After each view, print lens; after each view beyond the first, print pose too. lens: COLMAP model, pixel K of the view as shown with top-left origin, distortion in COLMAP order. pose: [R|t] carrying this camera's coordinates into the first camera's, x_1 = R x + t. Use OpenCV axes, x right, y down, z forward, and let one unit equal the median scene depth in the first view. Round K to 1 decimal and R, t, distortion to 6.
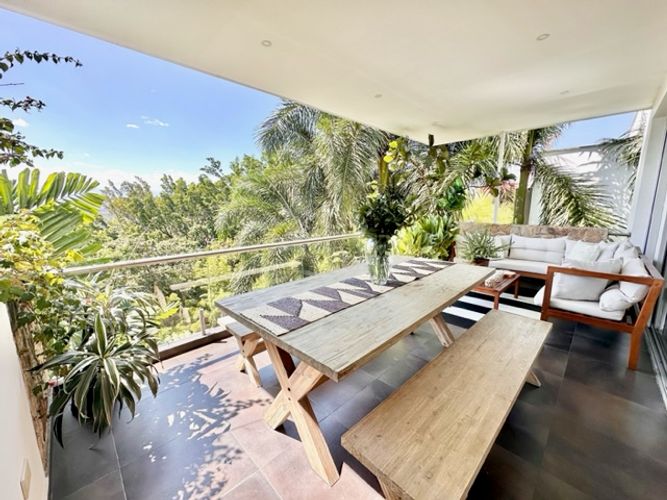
lens RADIAL K [[268.2, 0, 333.5], [0, 268.2, 250.0], [0, 0, 1]] dist [0.002755, -0.000022]
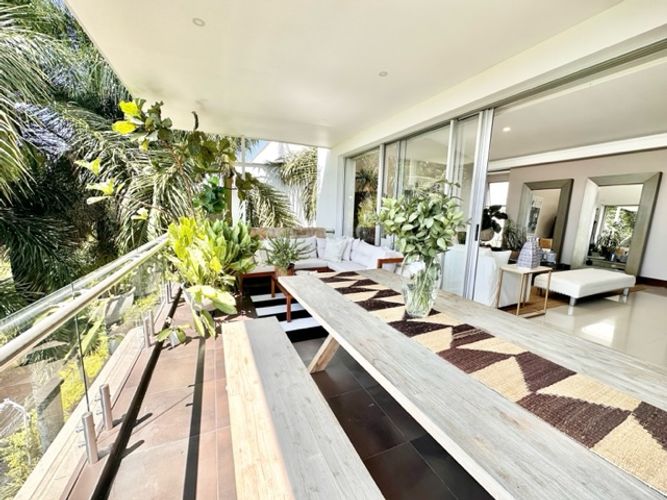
lens RADIAL K [[268.2, 0, 333.5], [0, 268.2, 250.0], [0, 0, 1]] dist [0.002755, -0.000022]
pose [[0.354099, -0.117132, 0.927844, -0.334454], [0.123441, 0.989299, 0.077780, -0.081967], [-0.927025, 0.086992, 0.364769, 0.537261]]
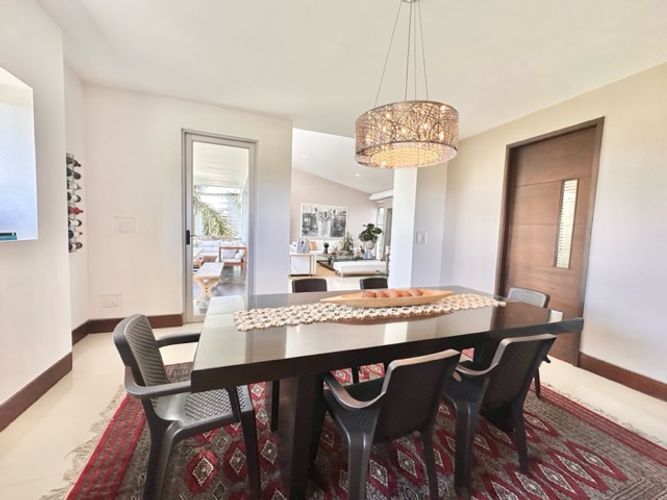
lens RADIAL K [[268.2, 0, 333.5], [0, 268.2, 250.0], [0, 0, 1]] dist [0.002755, -0.000022]
pose [[0.409726, -0.039708, 0.911344, -0.866332], [0.112031, 0.993680, -0.007072, 0.177175], [-0.905303, 0.104996, 0.411585, -0.831993]]
